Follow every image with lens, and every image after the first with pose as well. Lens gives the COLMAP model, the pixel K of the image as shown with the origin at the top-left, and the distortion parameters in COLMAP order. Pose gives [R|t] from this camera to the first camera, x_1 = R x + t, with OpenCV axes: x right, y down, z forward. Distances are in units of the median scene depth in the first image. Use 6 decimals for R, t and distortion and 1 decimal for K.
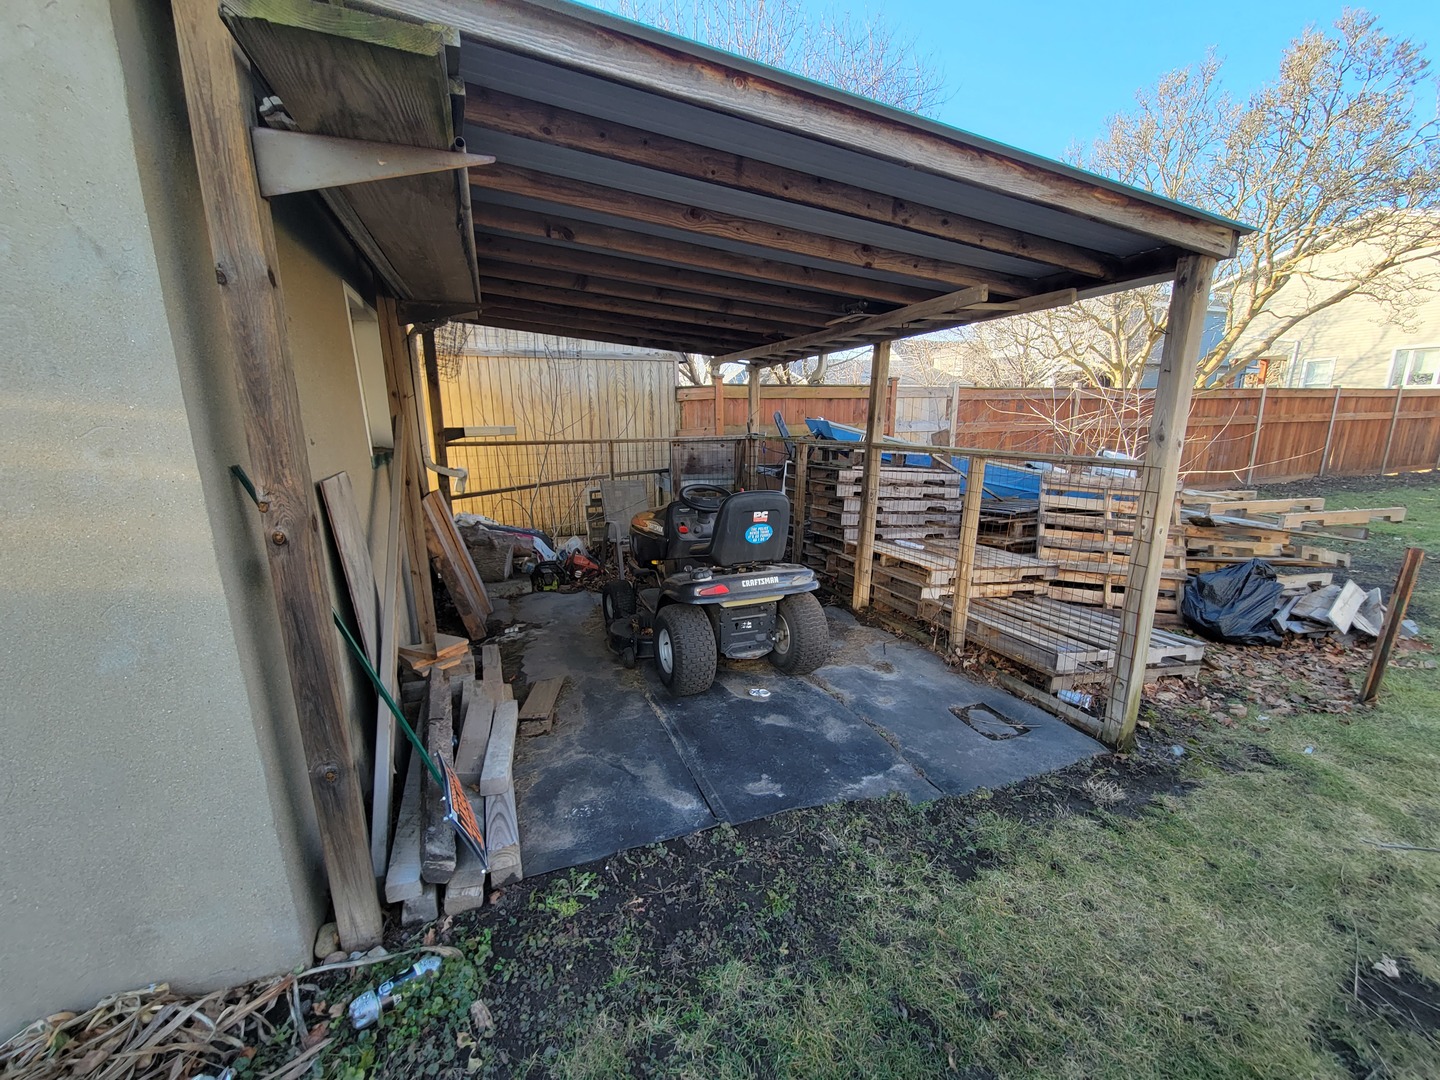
lens RADIAL K [[578.8, 0, 734.4], [0, 578.8, 558.3], [0, 0, 1]] dist [-0.003629, -0.000186]
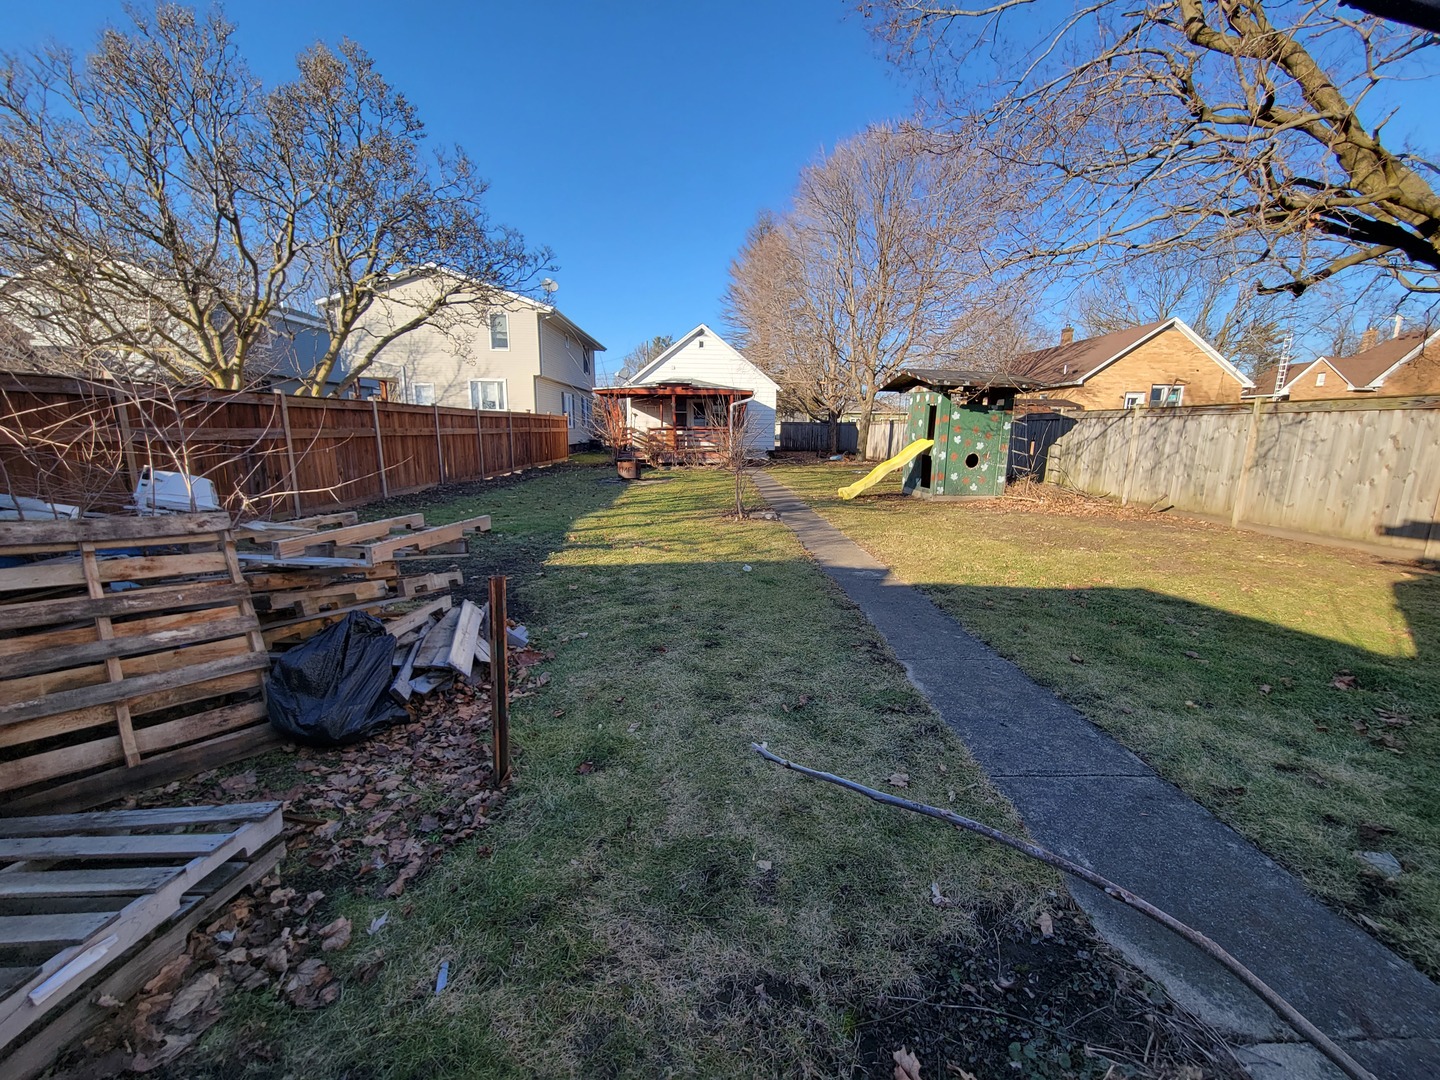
lens RADIAL K [[578.8, 0, 721.4], [0, 578.8, 540.4], [0, 0, 1]] dist [-0.003629, -0.000186]
pose [[0.346306, -0.156481, 0.924979, 0.381023], [0.211530, 0.973623, 0.085515, -0.044625], [-0.913962, 0.166047, 0.370272, 0.281321]]
